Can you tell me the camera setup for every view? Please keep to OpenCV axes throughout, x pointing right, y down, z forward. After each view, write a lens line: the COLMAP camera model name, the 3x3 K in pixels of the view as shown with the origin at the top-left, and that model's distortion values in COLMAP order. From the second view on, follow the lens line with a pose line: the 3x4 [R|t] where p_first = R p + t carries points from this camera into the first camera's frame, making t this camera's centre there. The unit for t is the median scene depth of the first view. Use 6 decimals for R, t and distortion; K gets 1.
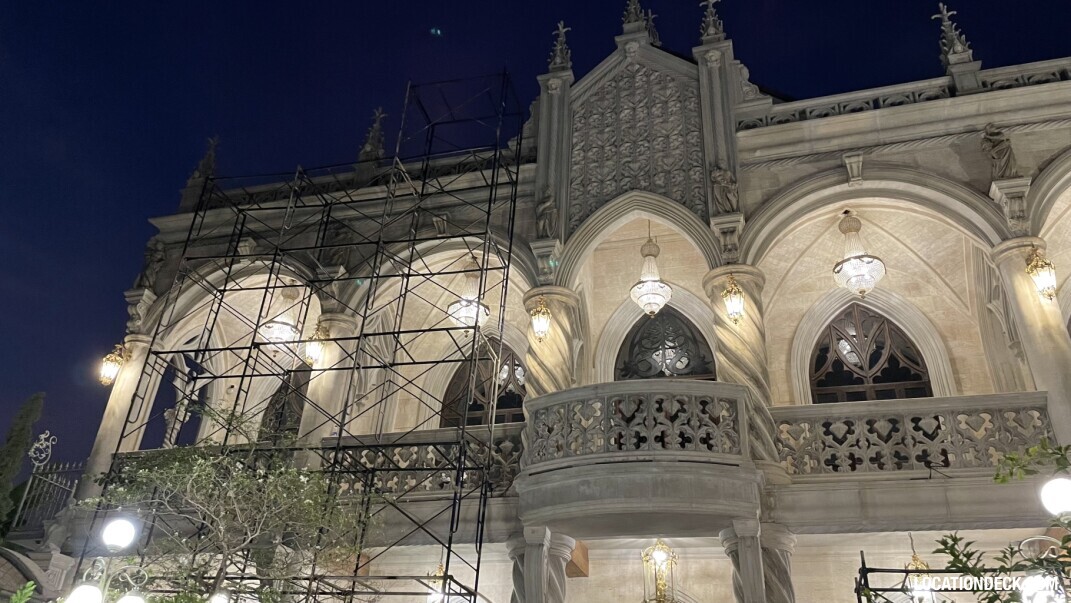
lens RADIAL K [[808.3, 0, 541.7], [0, 808.3, 294.3], [0, 0, 1]] dist [0.098896, -0.129334]
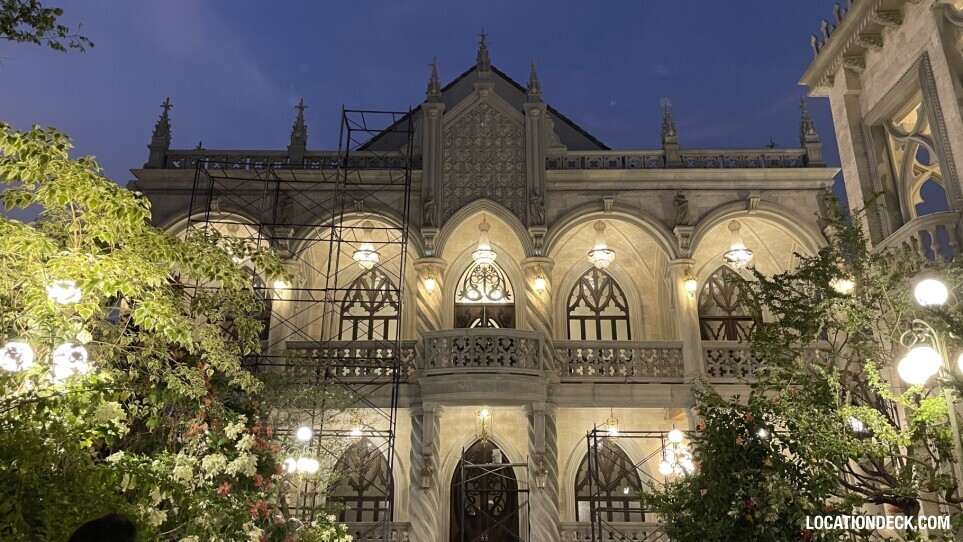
lens RADIAL K [[726.8, 0, 477.6], [0, 726.8, 267.5], [0, 0, 1]] dist [0.098896, -0.129334]
pose [[0.964492, 0.050915, 0.259160, -0.318729], [-0.101659, 0.977210, 0.186351, -0.308710], [-0.243765, -0.206080, 0.947686, -0.496661]]
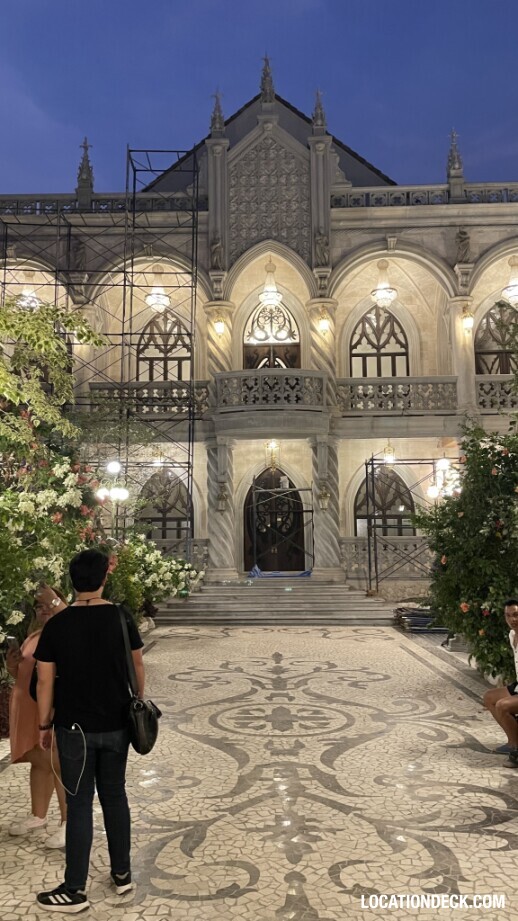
lens RADIAL K [[695.1, 0, 251.3], [0, 695.1, 454.5], [0, 0, 1]] dist [0.098896, -0.129334]
pose [[0.969719, -0.021142, 0.243308, -0.333437], [-0.079157, 0.915259, 0.395014, -0.339785], [-0.231041, -0.402312, 0.885870, -0.537166]]
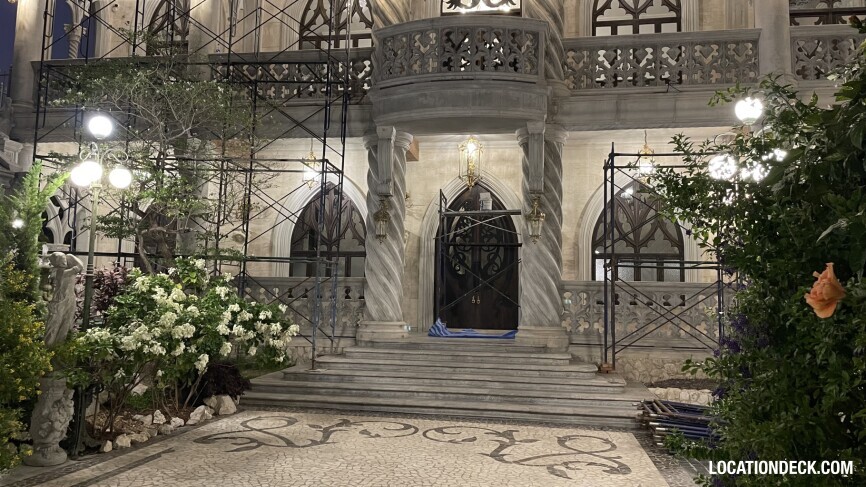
lens RADIAL K [[653.6, 0, 434.5], [0, 653.6, 237.5], [0, 0, 1]] dist [0.098896, -0.129334]
pose [[0.994175, -0.011107, 0.107207, -0.041599], [-0.036356, 0.901820, 0.430579, -0.022337], [-0.101464, -0.431968, 0.896163, -0.072808]]
